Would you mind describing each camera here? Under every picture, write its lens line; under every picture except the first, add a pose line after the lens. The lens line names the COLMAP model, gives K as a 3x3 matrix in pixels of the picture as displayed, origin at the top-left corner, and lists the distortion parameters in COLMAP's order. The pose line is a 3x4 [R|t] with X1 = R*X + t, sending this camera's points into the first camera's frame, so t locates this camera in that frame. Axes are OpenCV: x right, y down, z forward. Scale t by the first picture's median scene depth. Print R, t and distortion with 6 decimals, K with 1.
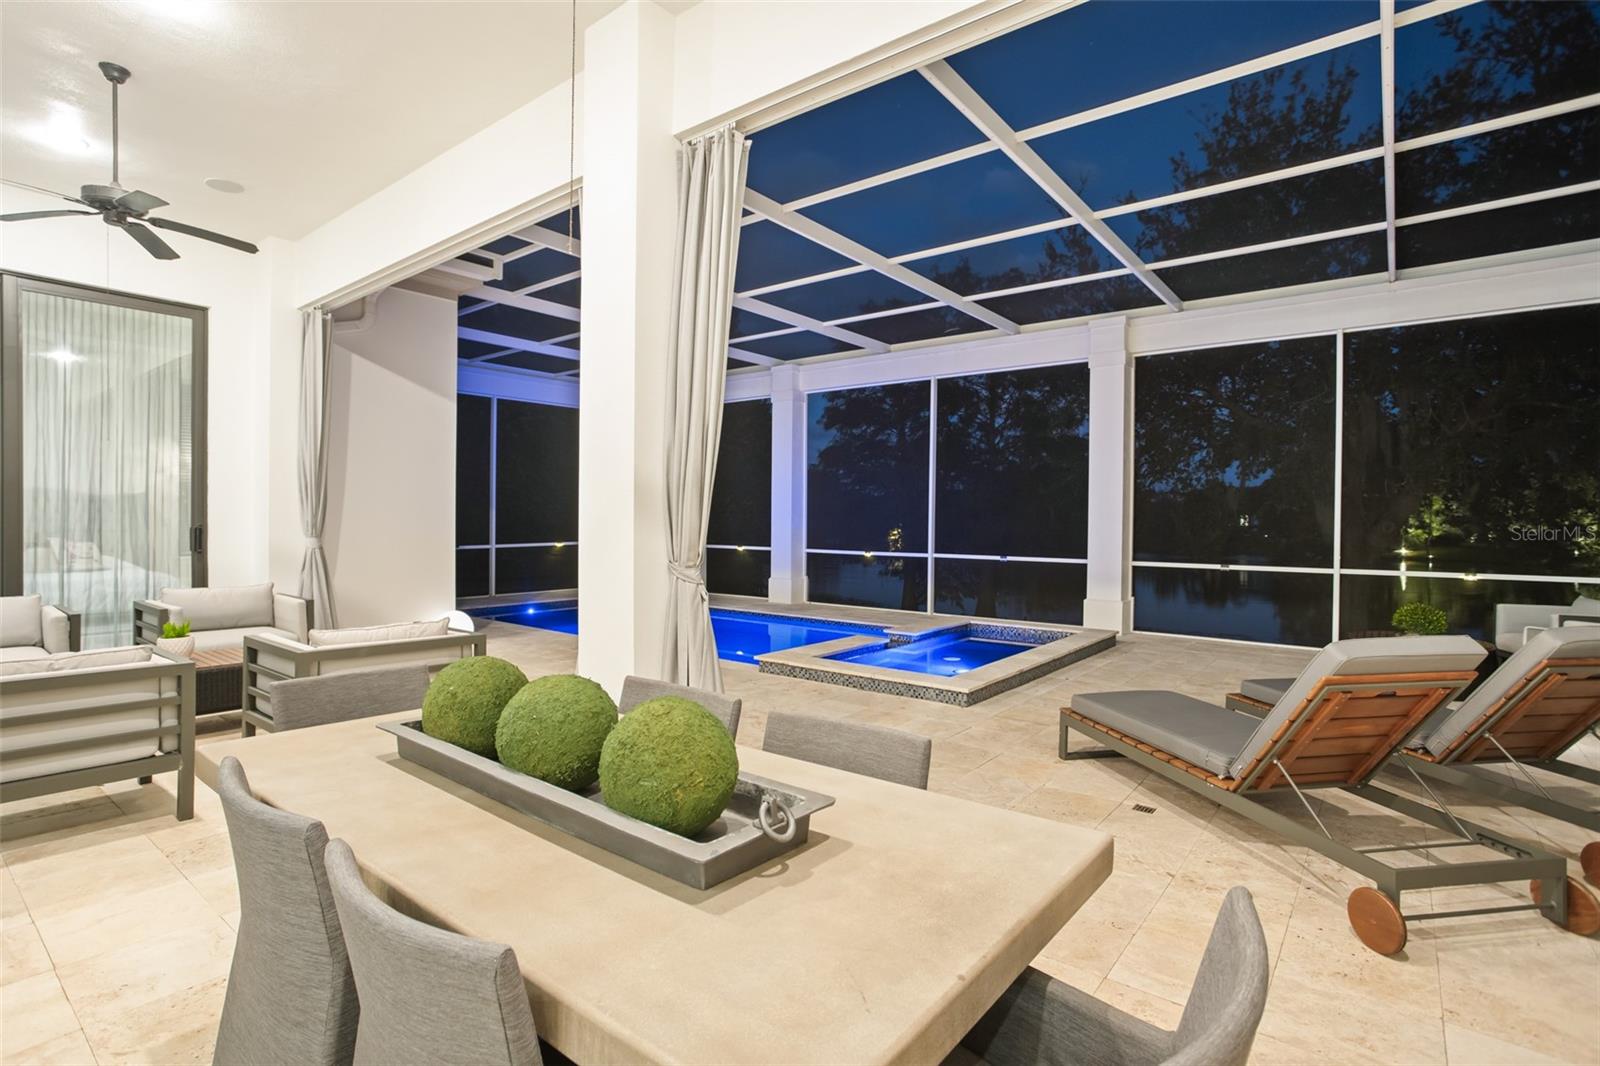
lens RADIAL K [[777.4, 0, 799.5], [0, 777.4, 516.2], [0, 0, 1]] dist [-0.056874, 0.030288]
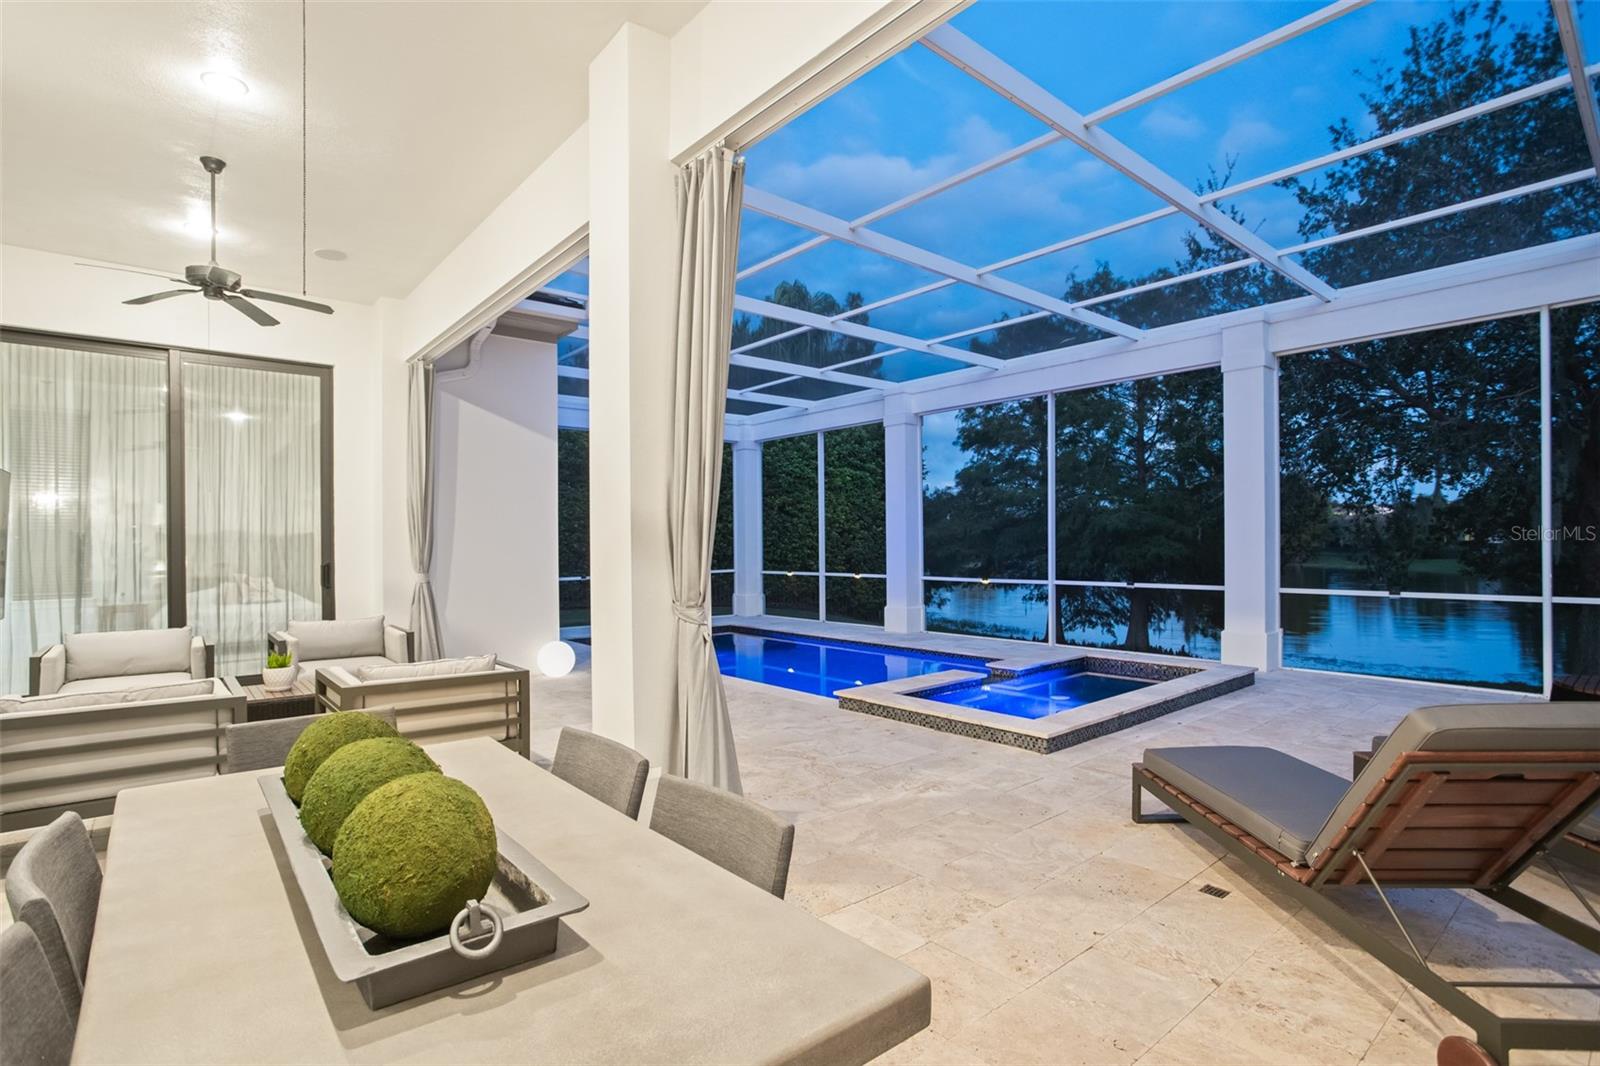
lens RADIAL K [[777.3, 0, 800.0], [0, 777.3, 533.0], [0, 0, 1]] dist [-0.052998, 0.027703]
pose [[0.980049, -0.020121, -0.197736, 0.101813], [0.018268, 0.999771, -0.011188, -0.006893], [0.197916, 0.007352, 0.980191, 0.047423]]
